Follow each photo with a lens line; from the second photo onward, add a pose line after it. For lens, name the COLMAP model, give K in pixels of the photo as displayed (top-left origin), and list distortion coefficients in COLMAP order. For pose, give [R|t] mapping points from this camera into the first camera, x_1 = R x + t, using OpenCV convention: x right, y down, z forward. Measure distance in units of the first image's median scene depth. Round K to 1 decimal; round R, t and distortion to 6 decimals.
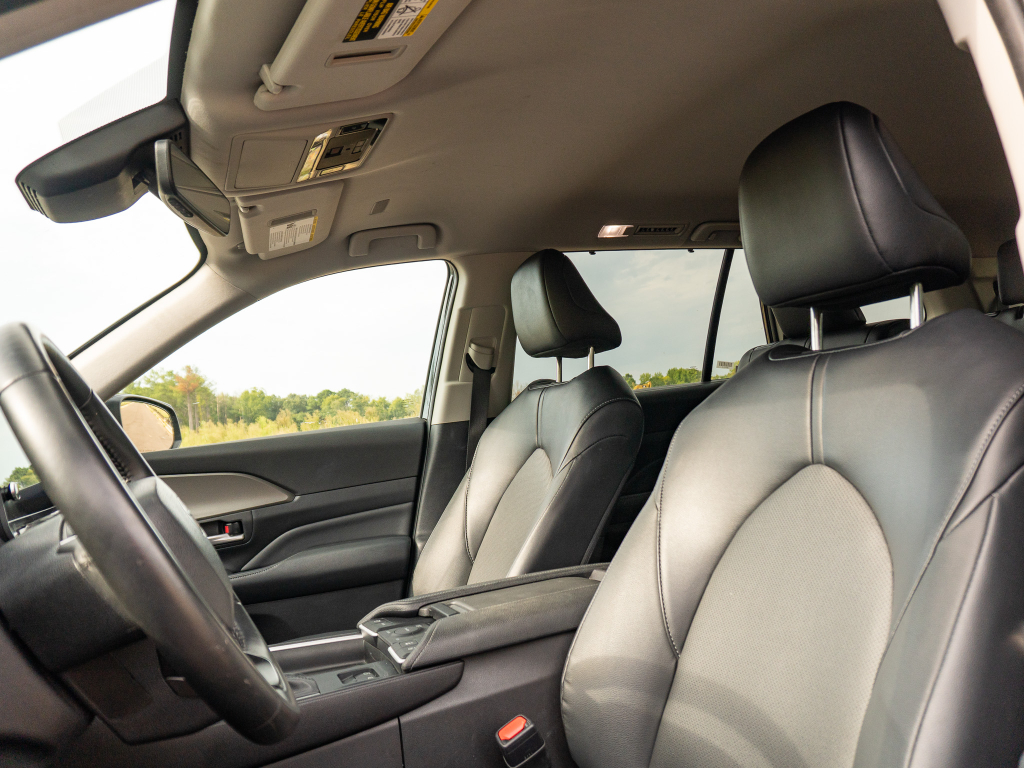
lens RADIAL K [[776.3, 0, 522.2], [0, 776.3, 387.3], [0, 0, 1]] dist [-0.022140, 0.000810]
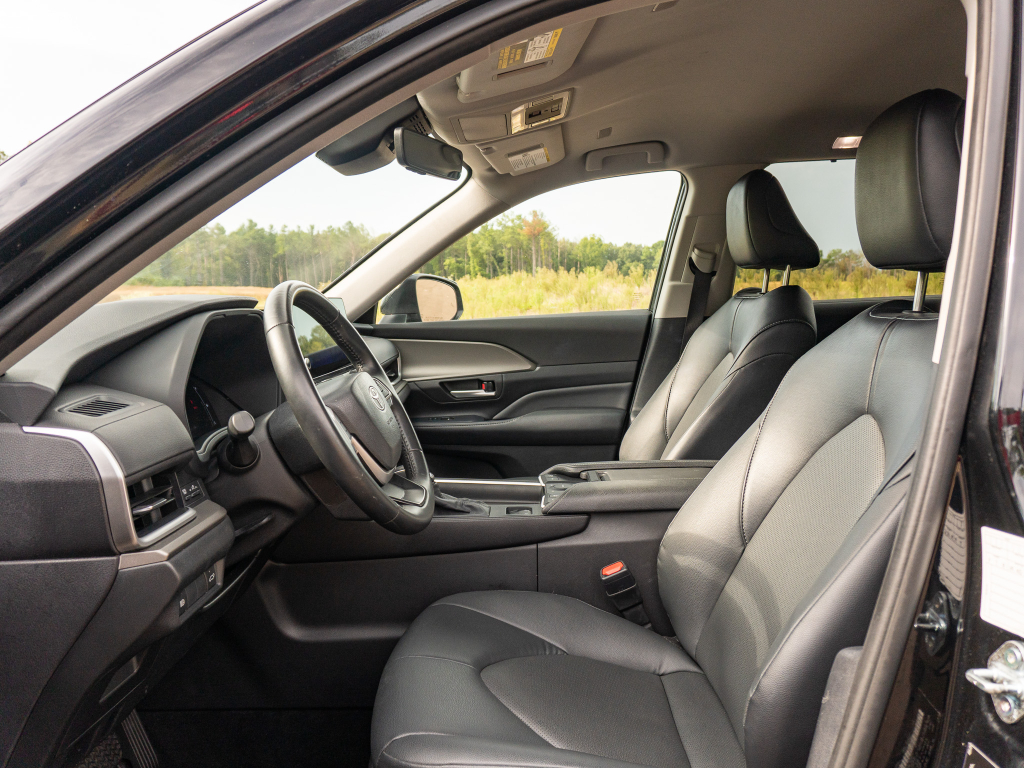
lens RADIAL K [[776.3, 0, 514.2], [0, 776.3, 392.3], [0, 0, 1]] dist [-0.022140, 0.000810]
pose [[0.905940, 0.132190, -0.402242, 0.186854], [-0.051417, 0.977331, 0.205380, -0.075421], [0.420273, -0.165380, 0.892199, -0.136092]]
